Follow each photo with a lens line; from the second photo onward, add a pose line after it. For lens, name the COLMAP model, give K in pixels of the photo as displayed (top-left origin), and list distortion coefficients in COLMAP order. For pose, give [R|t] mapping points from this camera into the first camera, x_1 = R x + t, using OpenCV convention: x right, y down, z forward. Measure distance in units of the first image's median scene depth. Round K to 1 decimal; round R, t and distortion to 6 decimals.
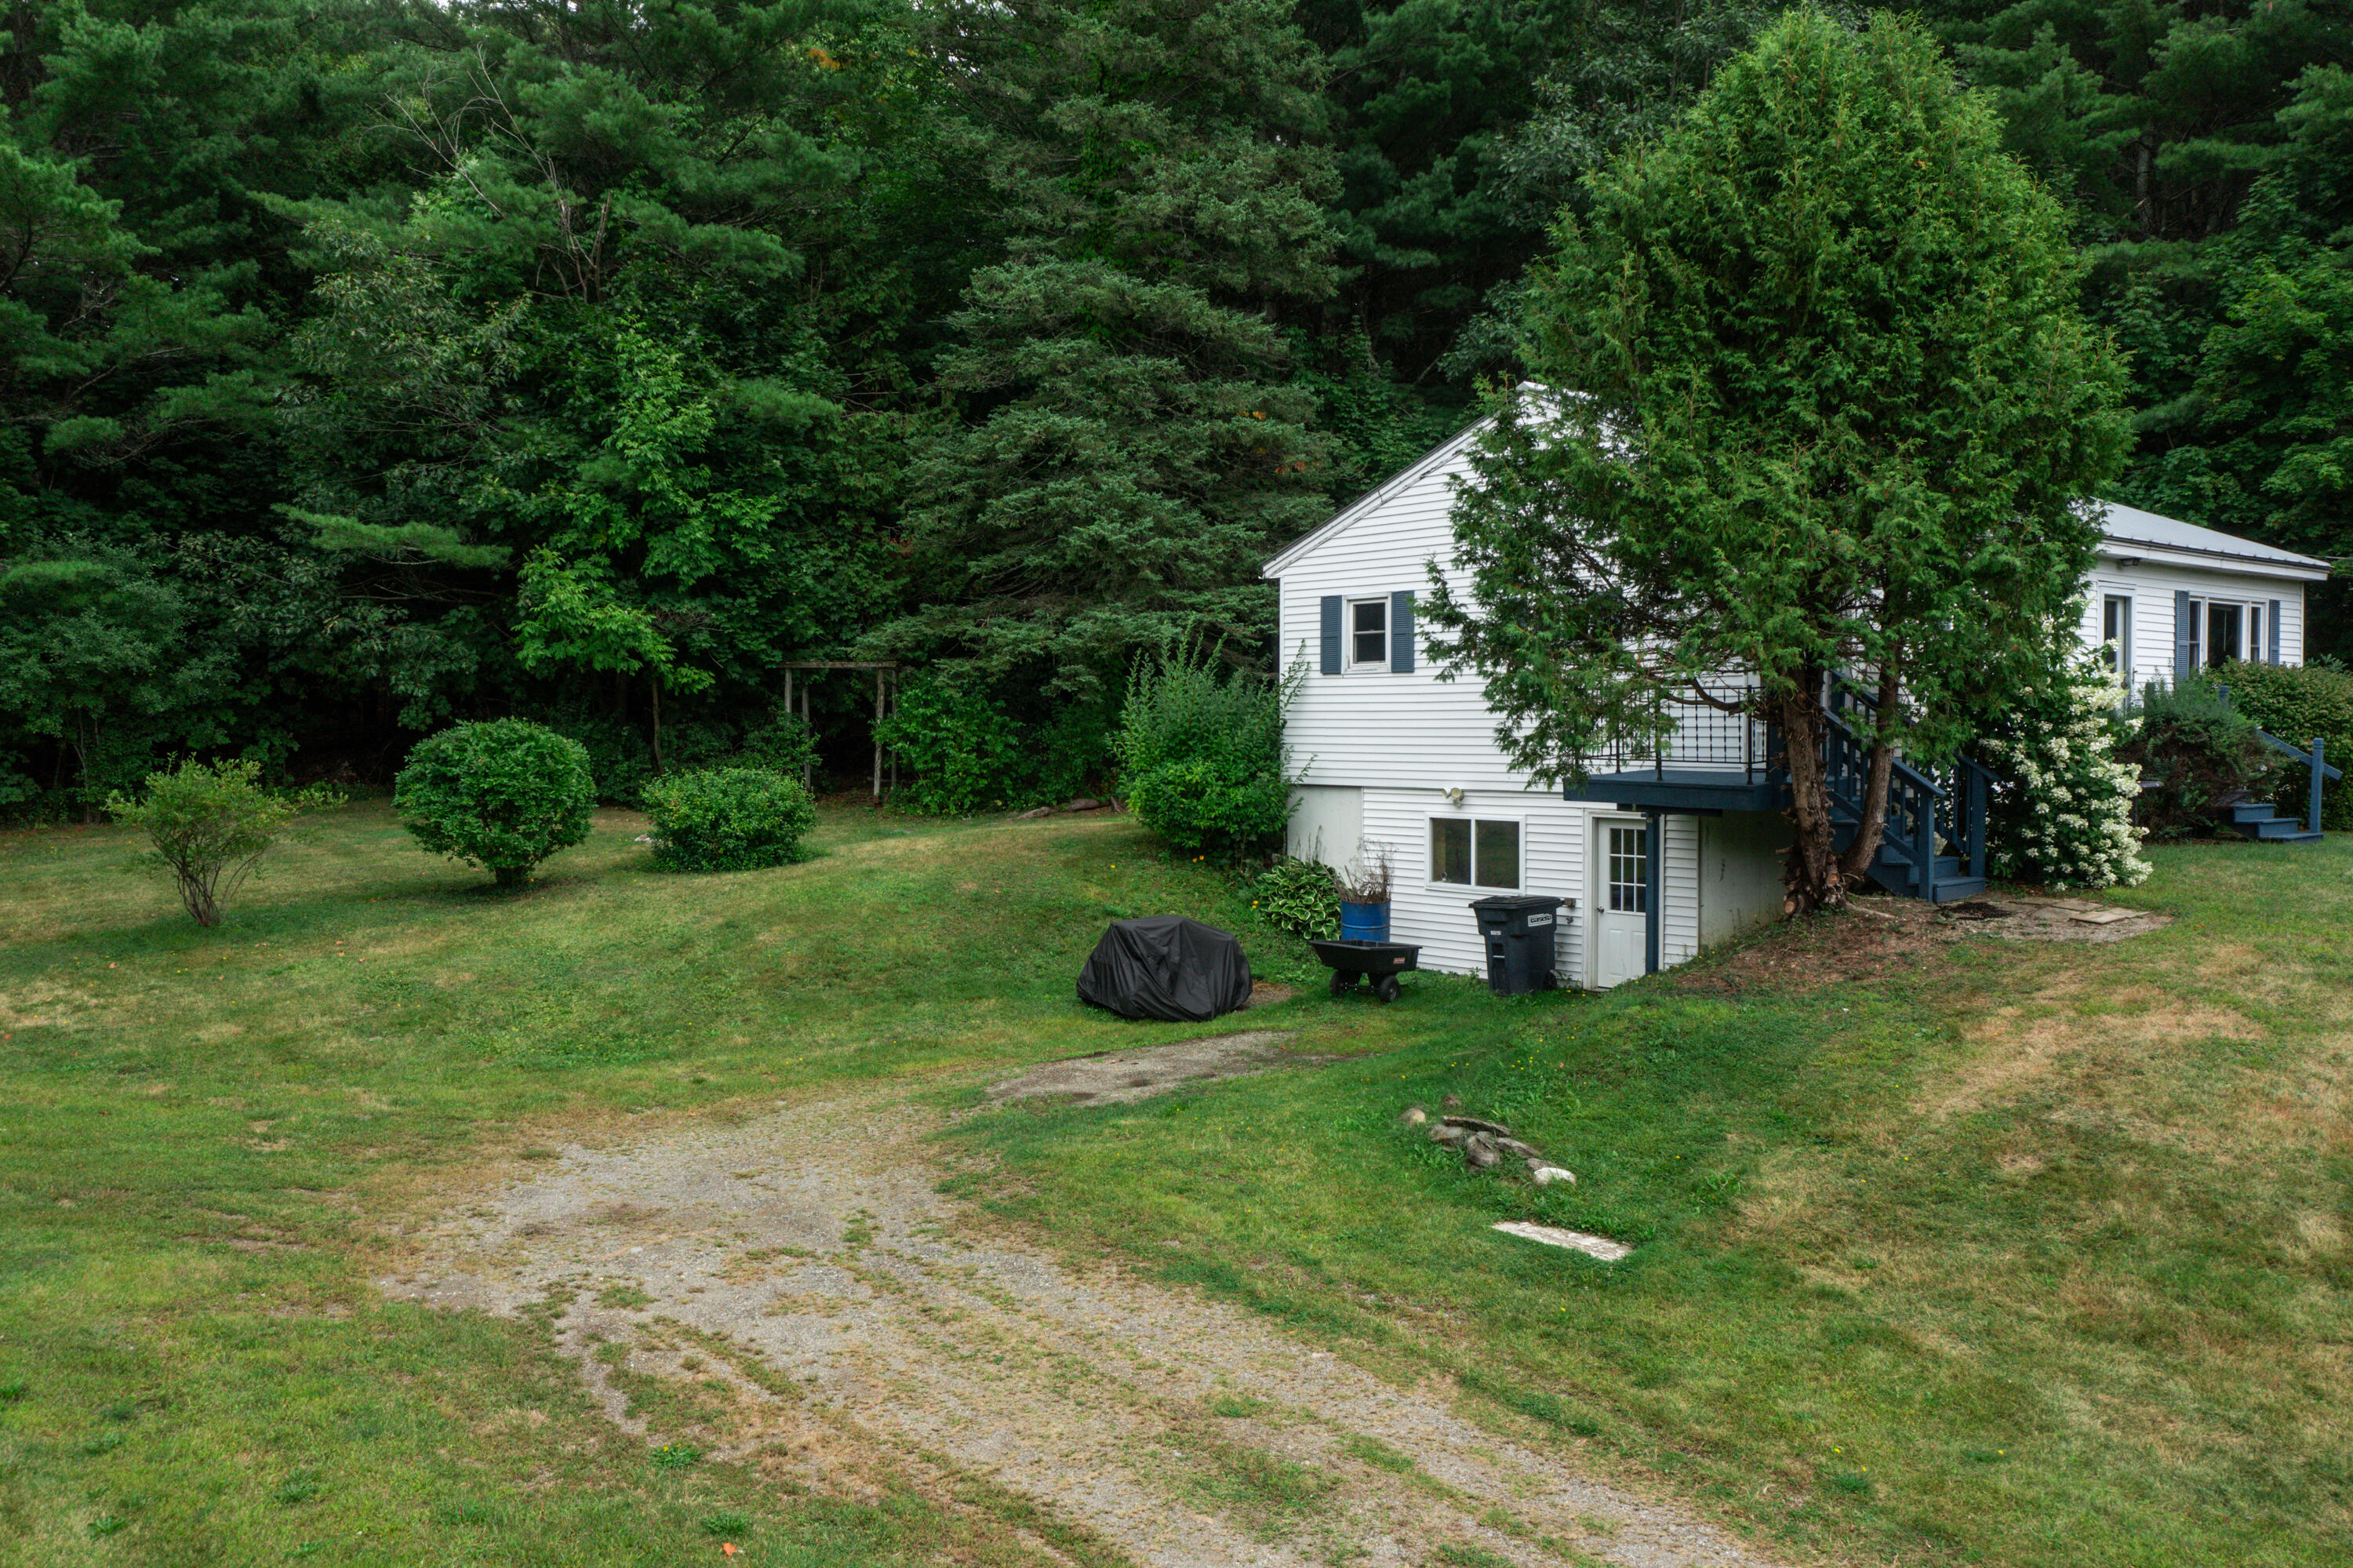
lens RADIAL K [[1858.2, 0, 1189.3], [0, 1858.2, 770.7], [0, 0, 1]] dist [-0.010792, -0.000125]
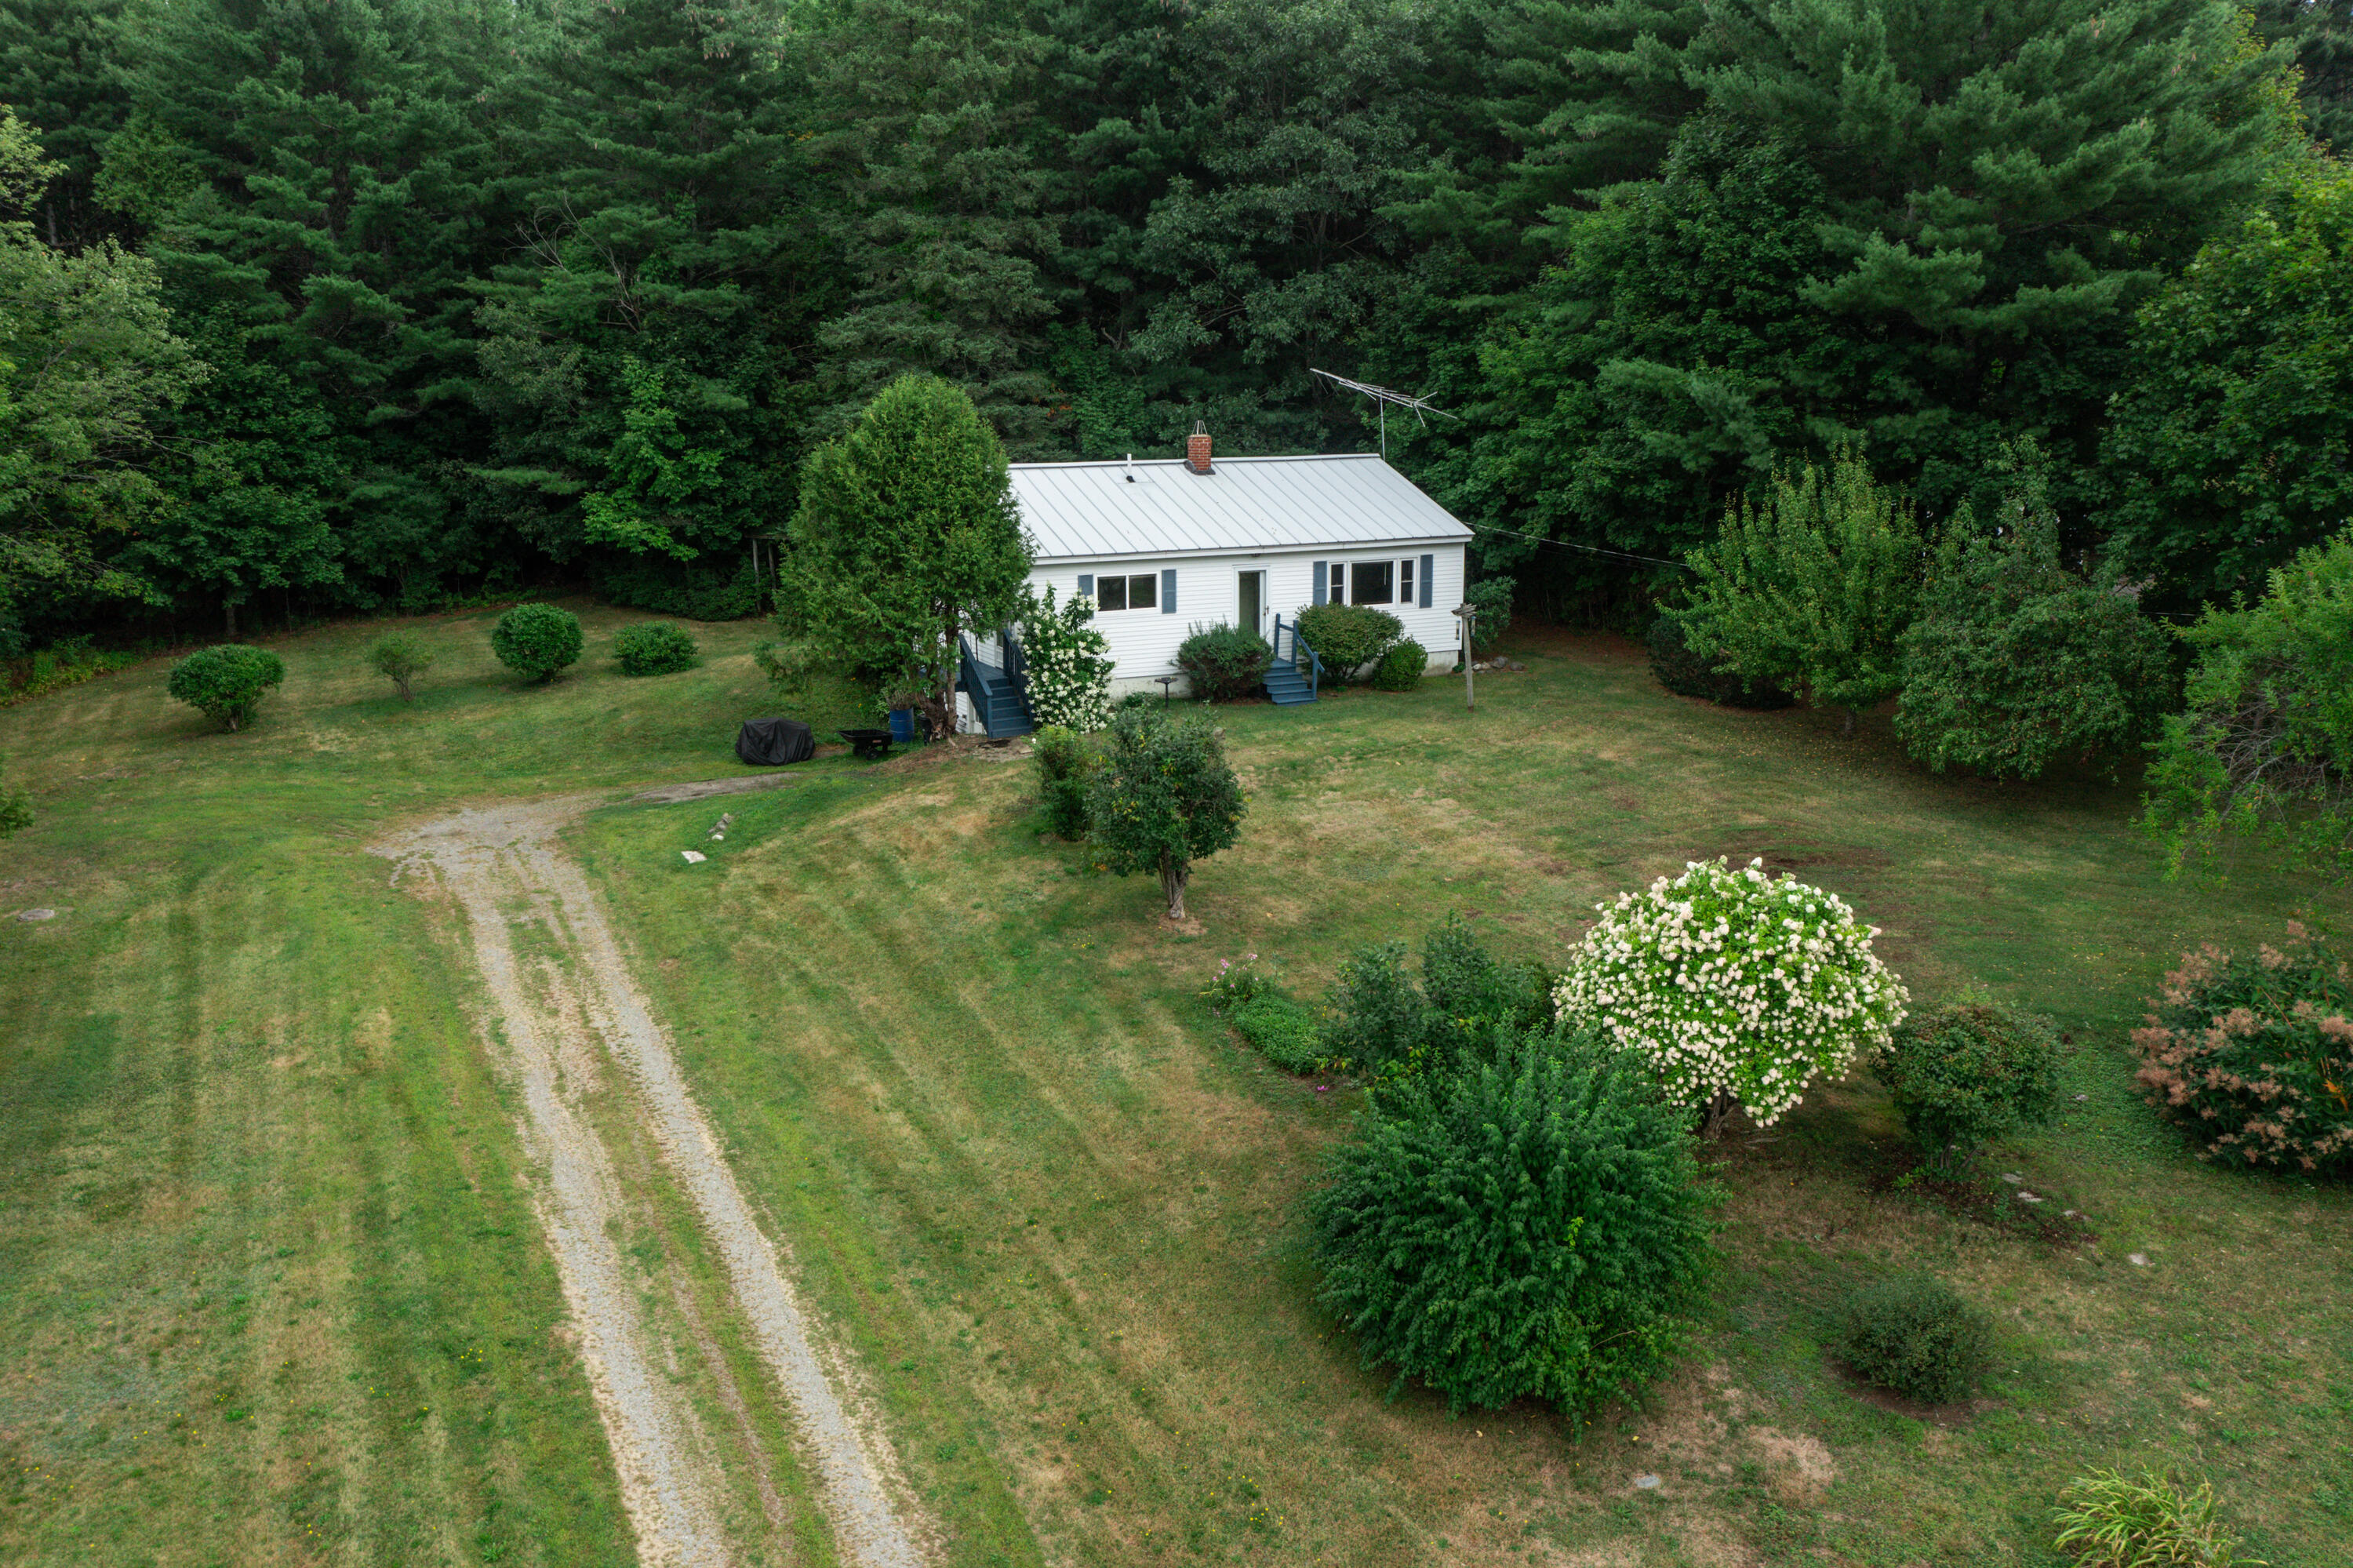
lens RADIAL K [[1858.2, 0, 1183.2], [0, 1858.2, 787.2], [0, 0, 1]] dist [-0.010792, -0.000125]
pose [[0.971246, 0.051498, -0.232443, 0.852284], [-0.005282, 0.980746, 0.195215, -0.240026], [0.238021, -0.188374, 0.952818, -0.885509]]
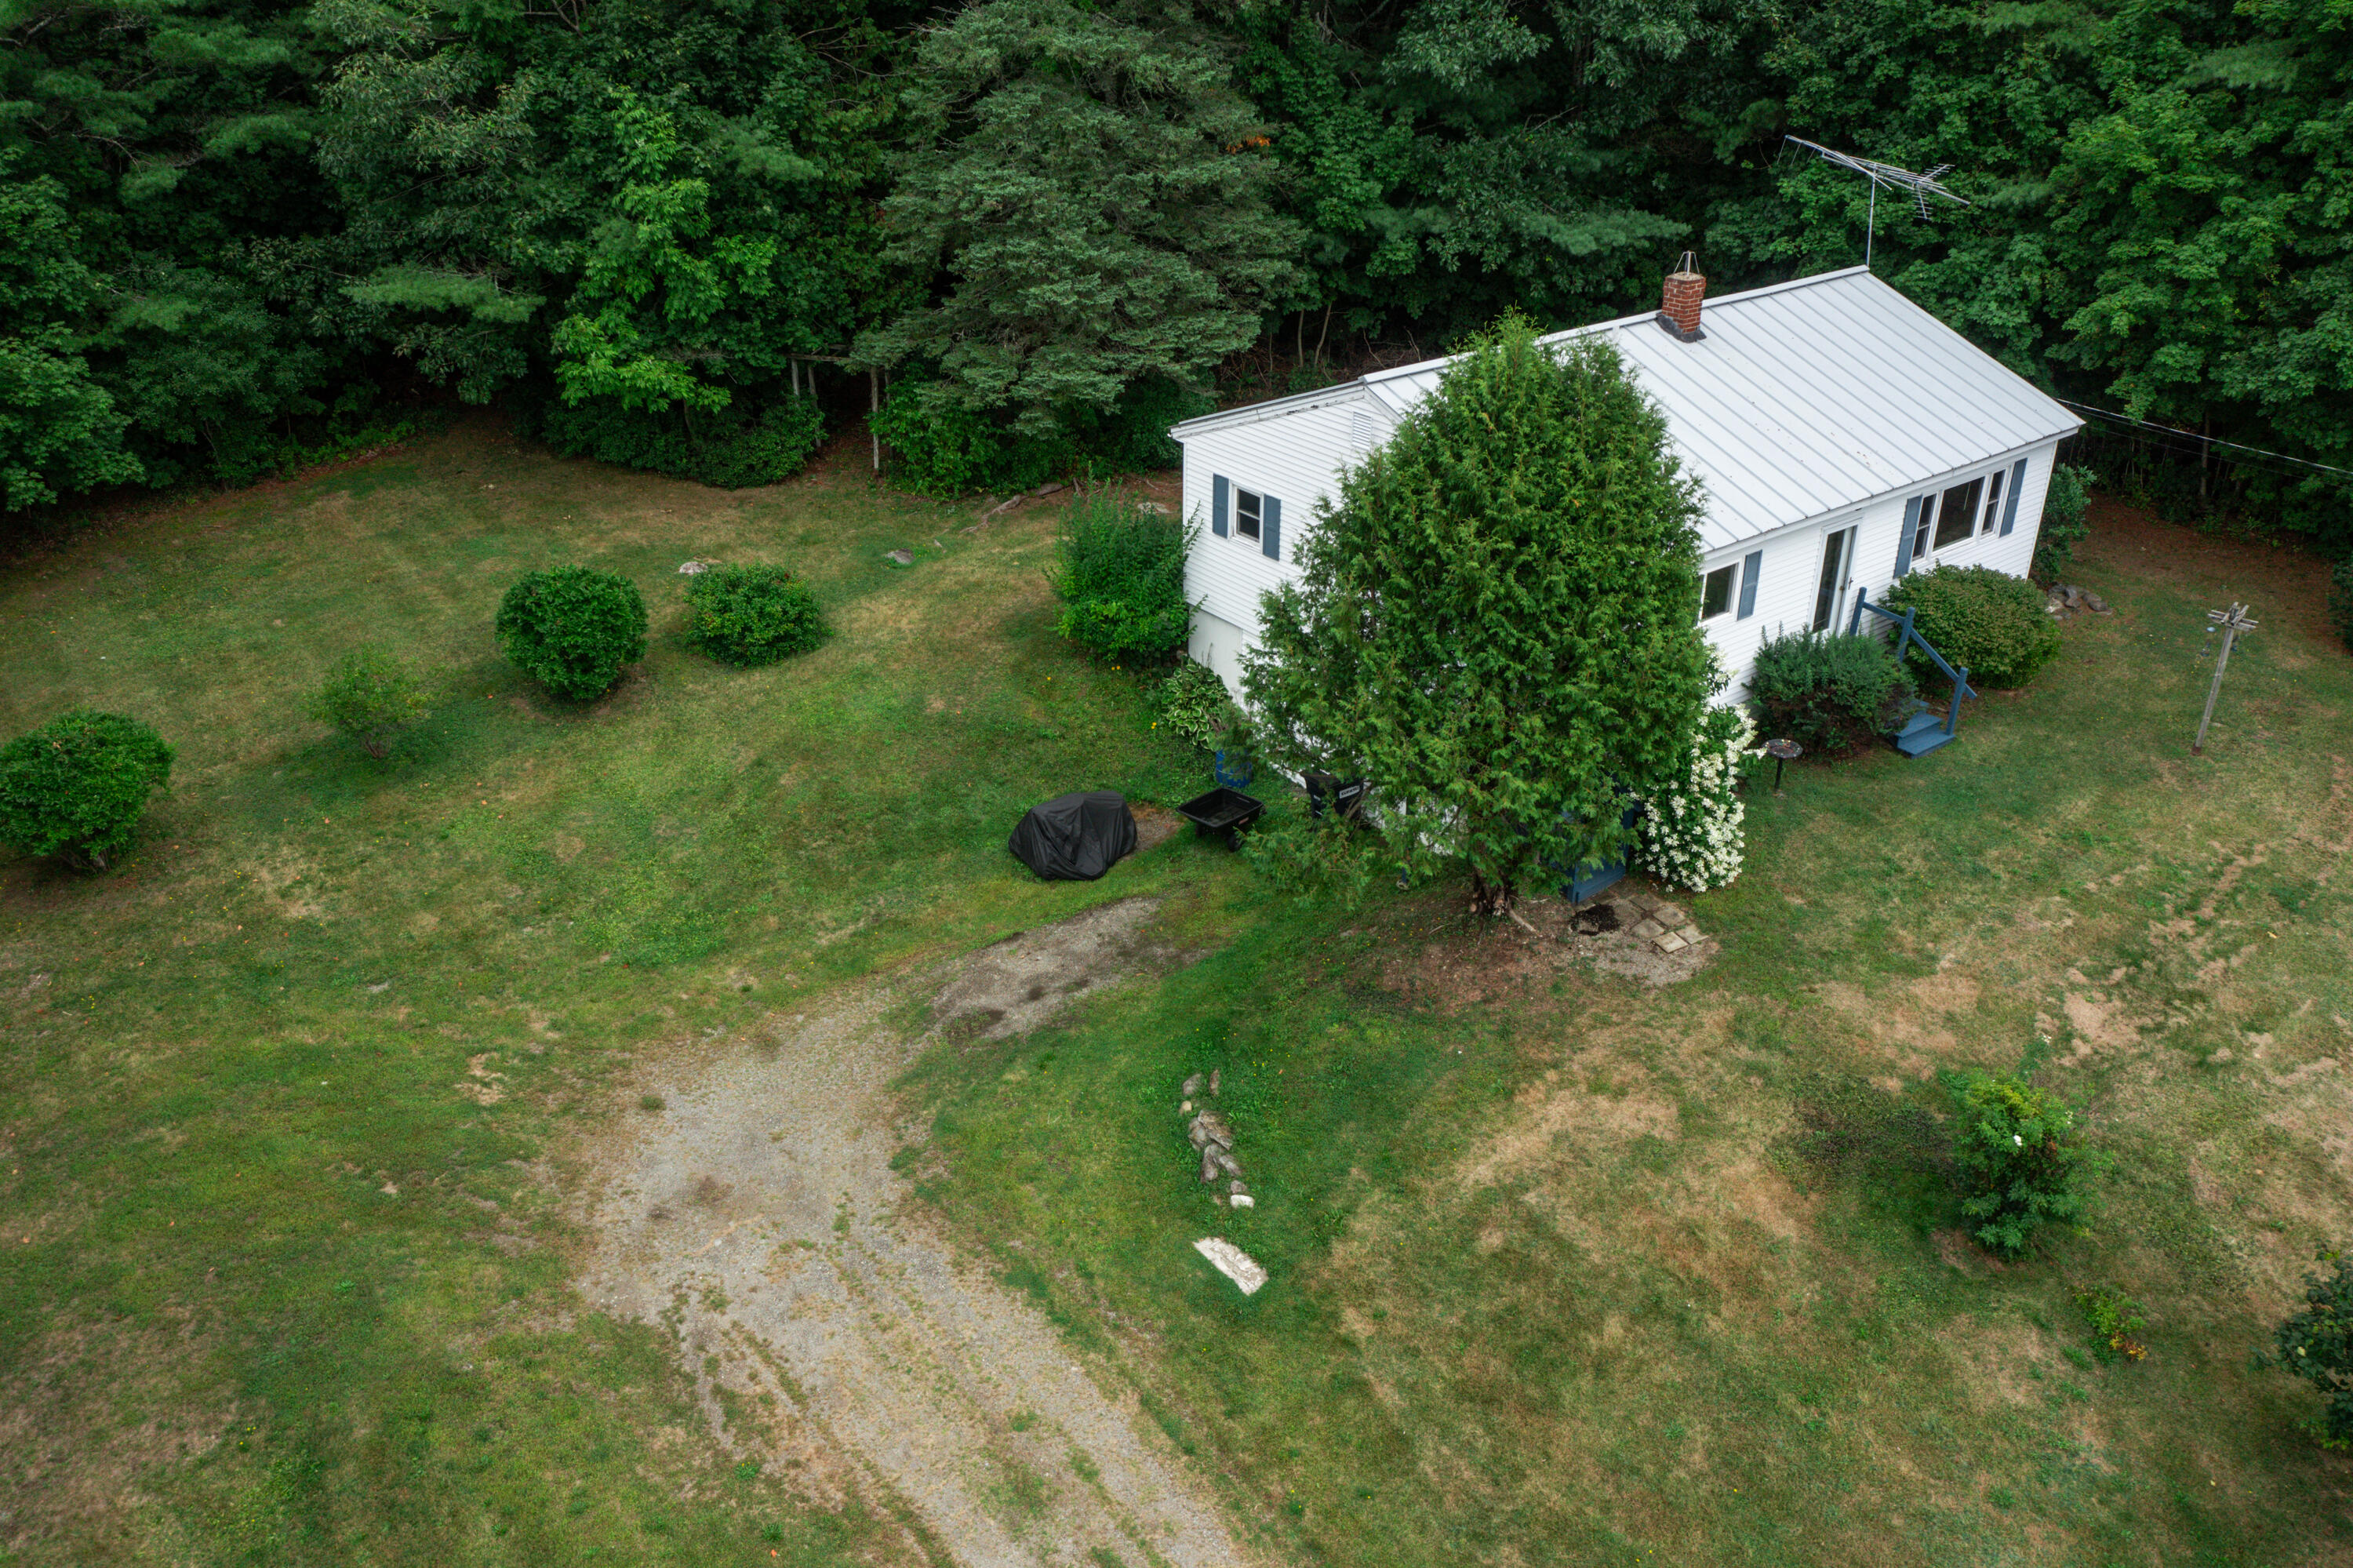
lens RADIAL K [[1858.2, 0, 1188.3], [0, 1858.2, 779.3], [0, 0, 1]] dist [-0.010792, -0.000125]
pose [[0.999283, 0.022295, -0.030587, 0.098866], [-0.006701, 0.899551, 0.436765, -0.458681], [0.037252, -0.436247, 0.899056, -0.196581]]
